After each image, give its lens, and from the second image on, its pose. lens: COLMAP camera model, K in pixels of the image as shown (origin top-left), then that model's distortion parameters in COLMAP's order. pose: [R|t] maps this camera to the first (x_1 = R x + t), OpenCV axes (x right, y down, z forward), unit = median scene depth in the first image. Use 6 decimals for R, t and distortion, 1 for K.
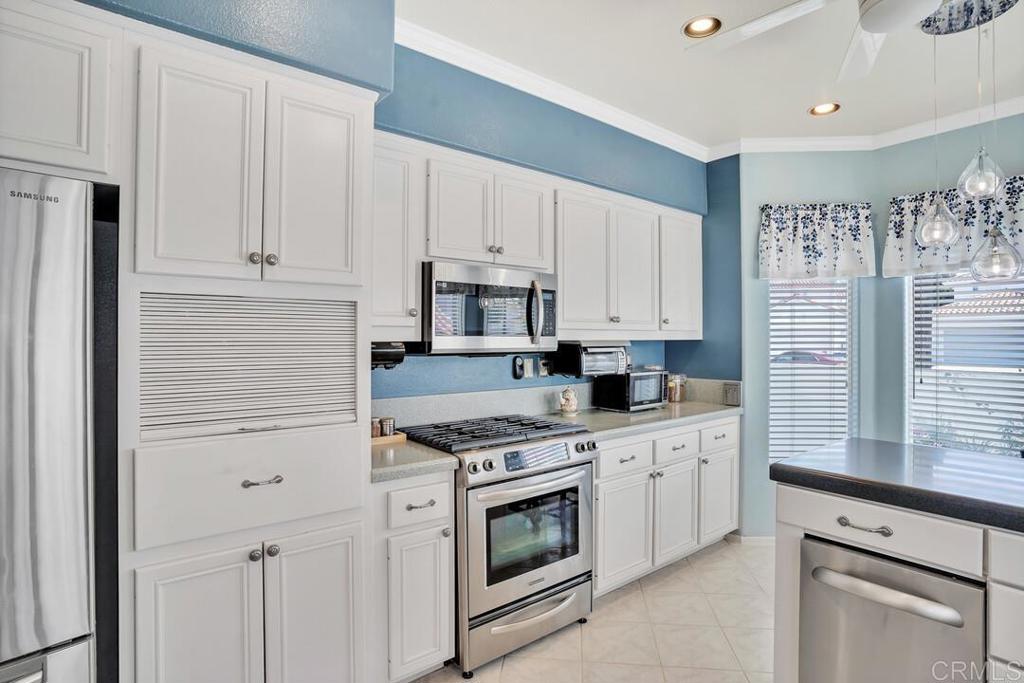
lens RADIAL K [[516.4, 0, 510.0], [0, 516.4, 338.9], [0, 0, 1]] dist [-0.076910, 0.032631]
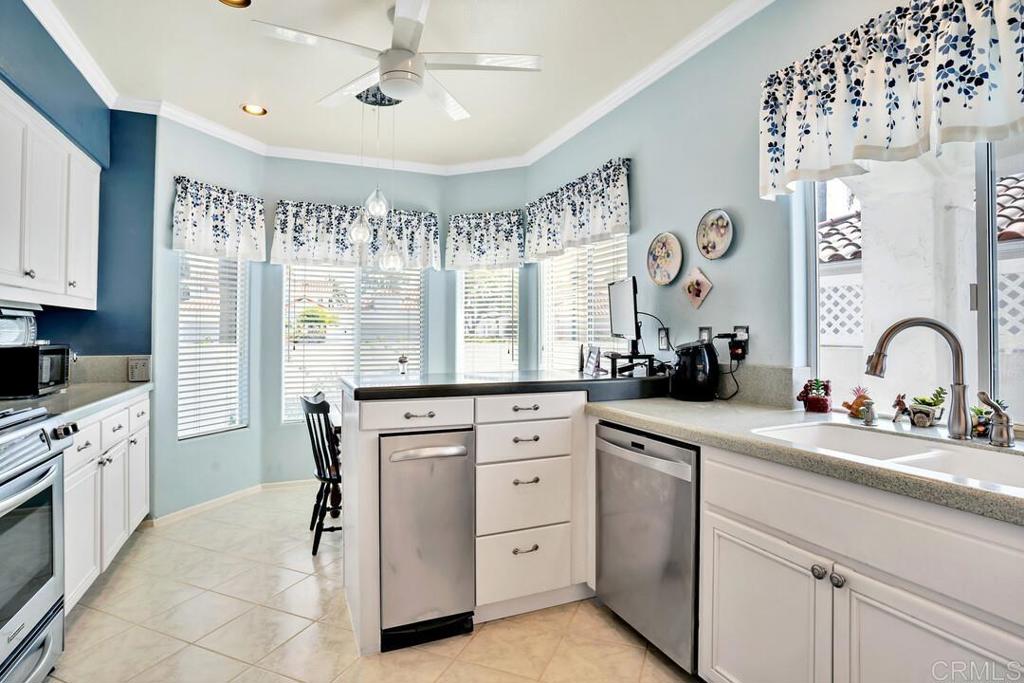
lens RADIAL K [[516.4, 0, 510.0], [0, 516.4, 338.9], [0, 0, 1]] dist [-0.076910, 0.032631]
pose [[0.266821, -0.010401, 0.963690, -0.282917], [-0.001828, 0.999935, 0.011298, 0.044146], [-0.963744, -0.004776, 0.266784, 0.111149]]
